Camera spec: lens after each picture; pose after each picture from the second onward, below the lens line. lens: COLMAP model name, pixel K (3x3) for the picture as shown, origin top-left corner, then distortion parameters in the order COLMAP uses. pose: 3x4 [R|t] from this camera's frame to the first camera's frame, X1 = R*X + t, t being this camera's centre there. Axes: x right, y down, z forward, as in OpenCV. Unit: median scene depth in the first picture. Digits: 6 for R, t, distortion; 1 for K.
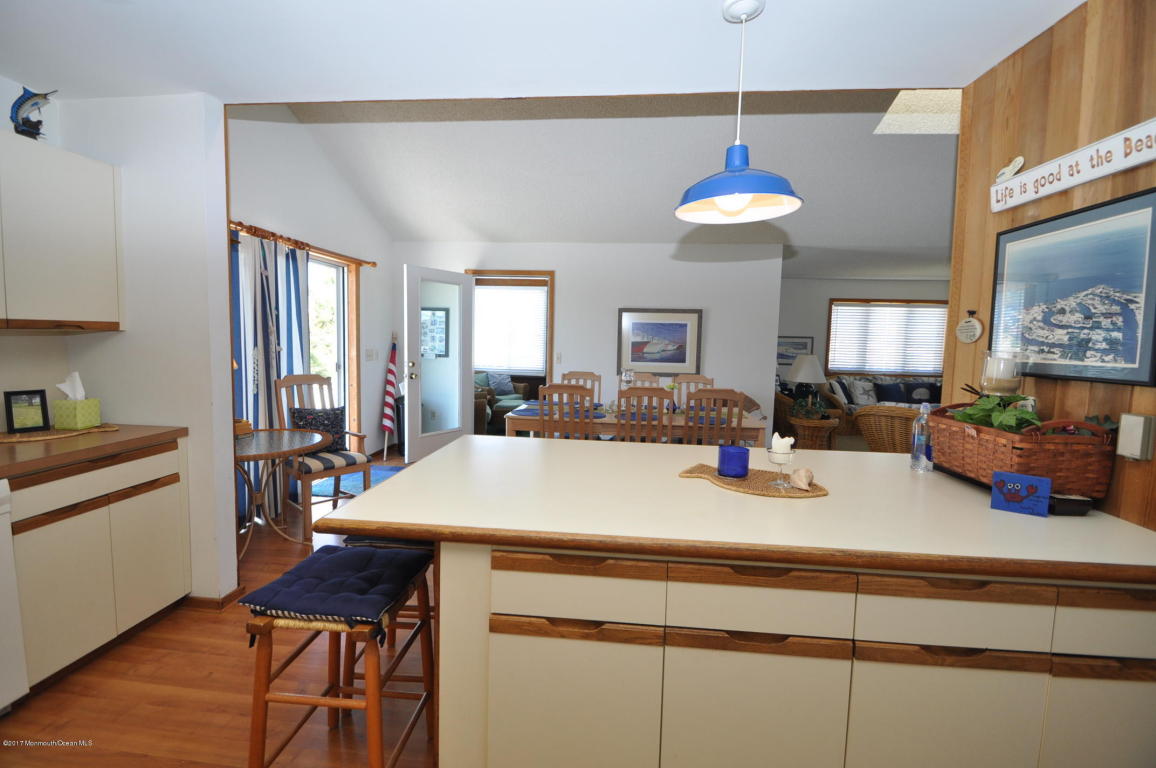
lens RADIAL K [[503.9, 0, 570.9], [0, 503.9, 381.6], [0, 0, 1]] dist [0.012274, -0.015535]
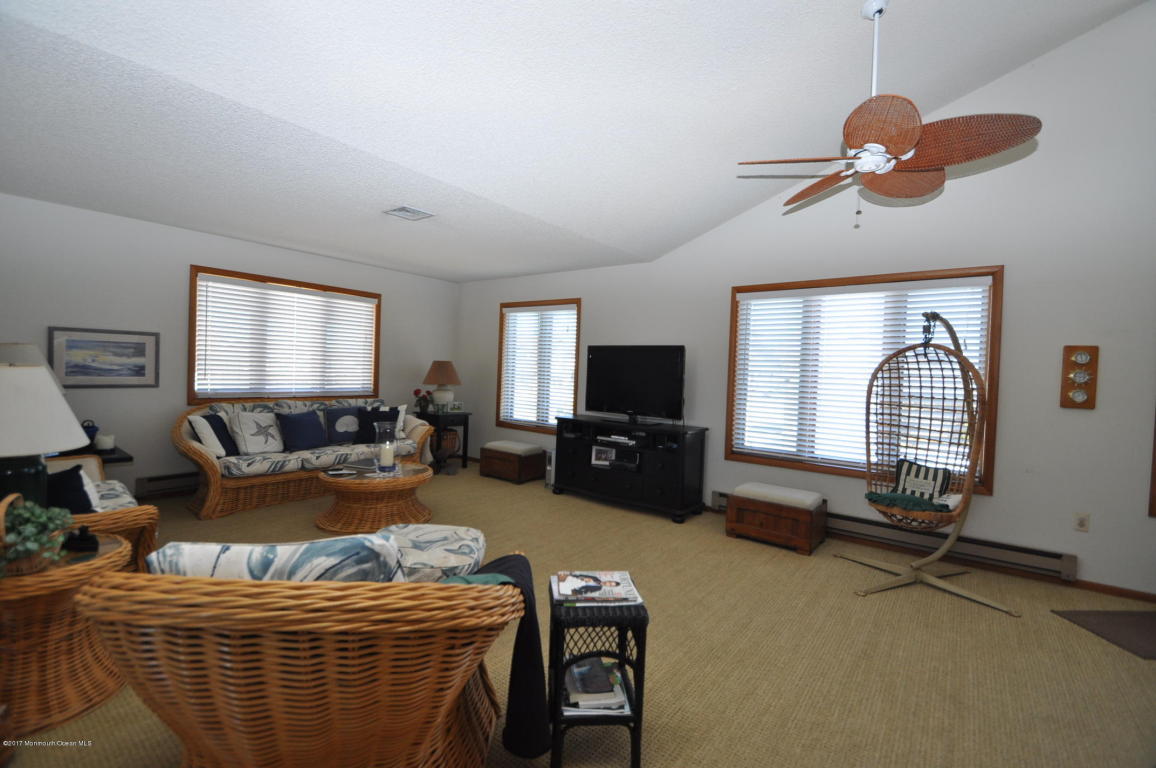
lens RADIAL K [[503.9, 0, 572.9], [0, 503.9, 381.5], [0, 0, 1]] dist [0.012274, -0.015535]
pose [[0.533292, -0.026086, 0.845529, 0.552006], [0.048969, 0.998800, -0.000071, -0.035286], [-0.844512, 0.041442, 0.533930, 0.740196]]
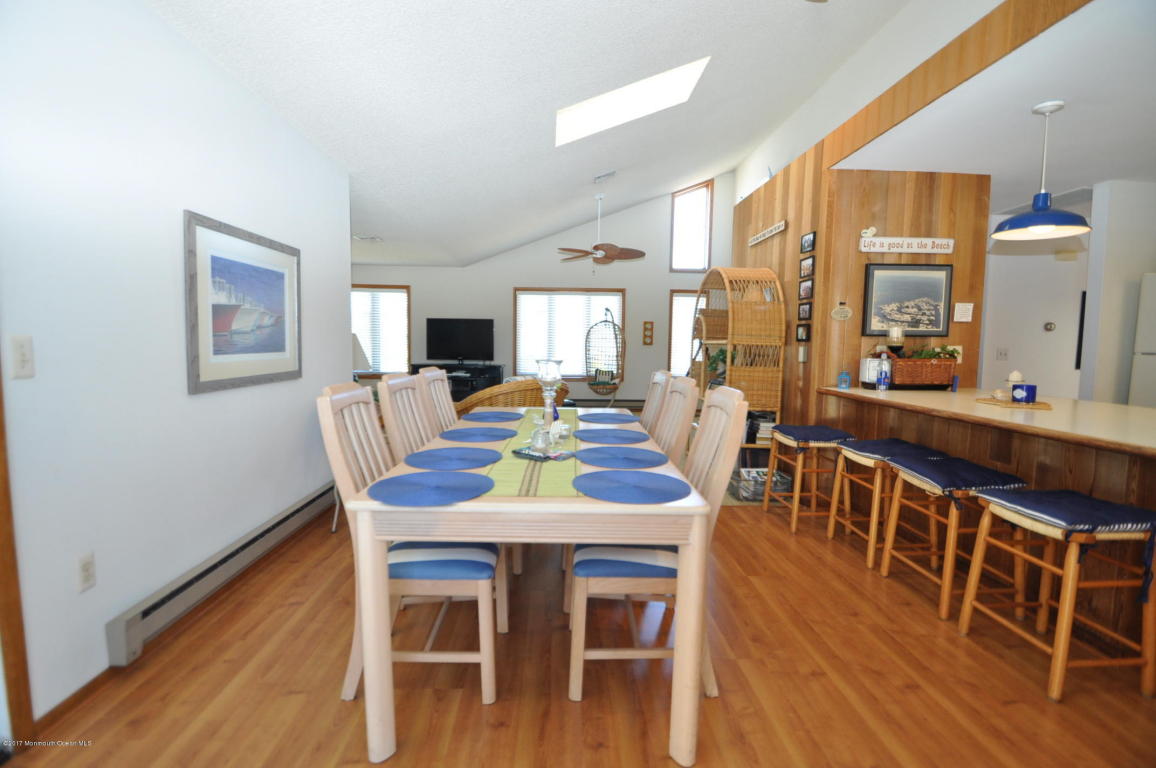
lens RADIAL K [[503.9, 0, 570.8], [0, 503.9, 380.4], [0, 0, 1]] dist [0.012274, -0.015535]
pose [[-0.127510, -0.101461, 0.986634, -0.439871], [0.066379, 0.991651, 0.110556, -0.062924], [-0.989614, 0.079589, -0.119711, 1.086190]]
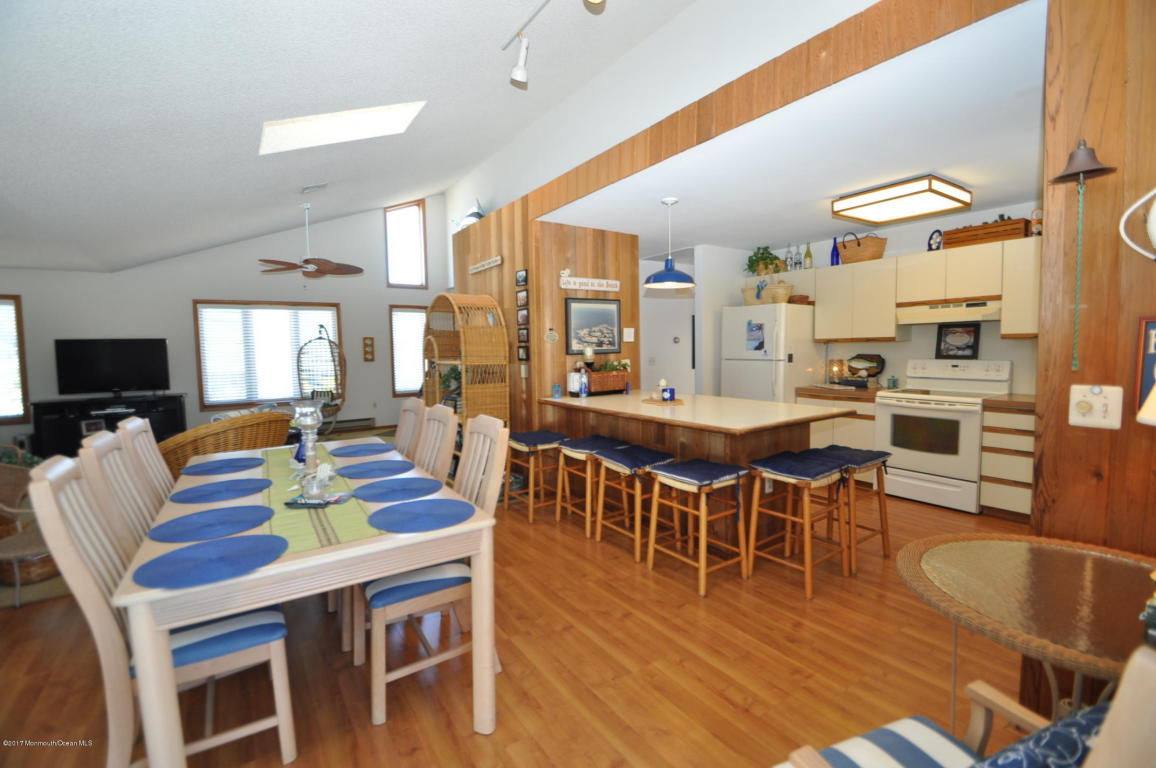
lens RADIAL K [[503.9, 0, 571.3], [0, 503.9, 381.3], [0, 0, 1]] dist [0.012274, -0.015535]
pose [[-0.635046, -0.064721, 0.769758, -0.488183], [0.068390, 0.987860, 0.139481, -0.105521], [-0.769441, 0.141220, -0.622910, 1.159984]]
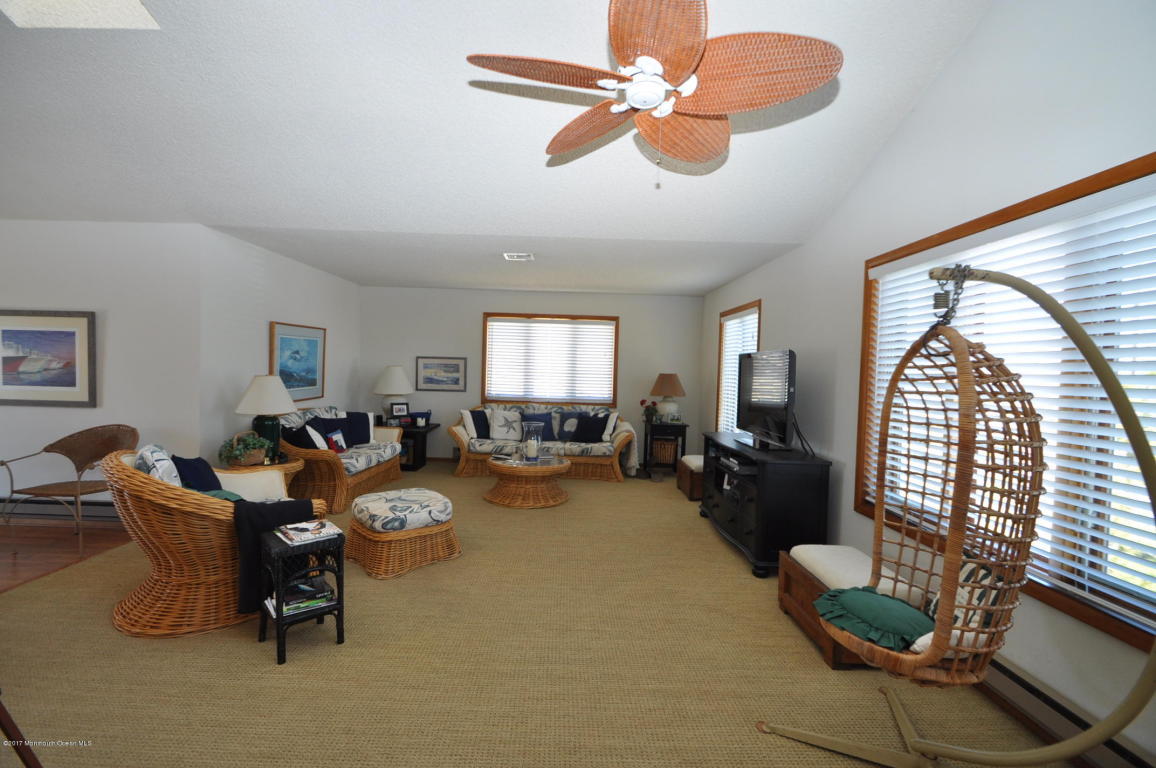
lens RADIAL K [[503.9, 0, 571.1], [0, 503.9, 381.8], [0, 0, 1]] dist [0.012274, -0.015535]
pose [[0.994462, 0.001002, 0.105097, 1.182151], [0.004984, 0.998380, -0.056682, -0.000308], [-0.104983, 0.056892, 0.992845, 0.311932]]
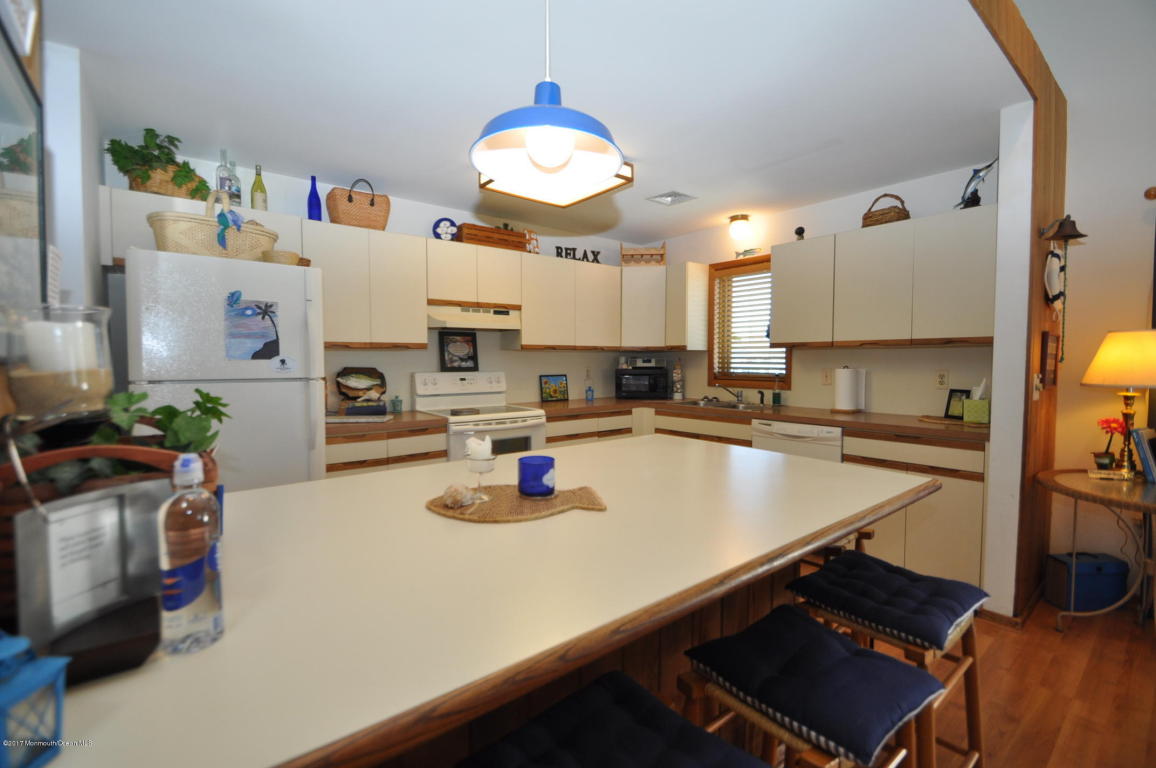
lens RADIAL K [[503.9, 0, 569.5], [0, 503.9, 379.5], [0, 0, 1]] dist [0.012274, -0.015535]
pose [[-0.719508, 0.006765, -0.694451, 0.351402], [-0.073734, 0.993557, 0.086074, -0.026781], [0.690559, 0.113136, -0.714373, 0.667028]]
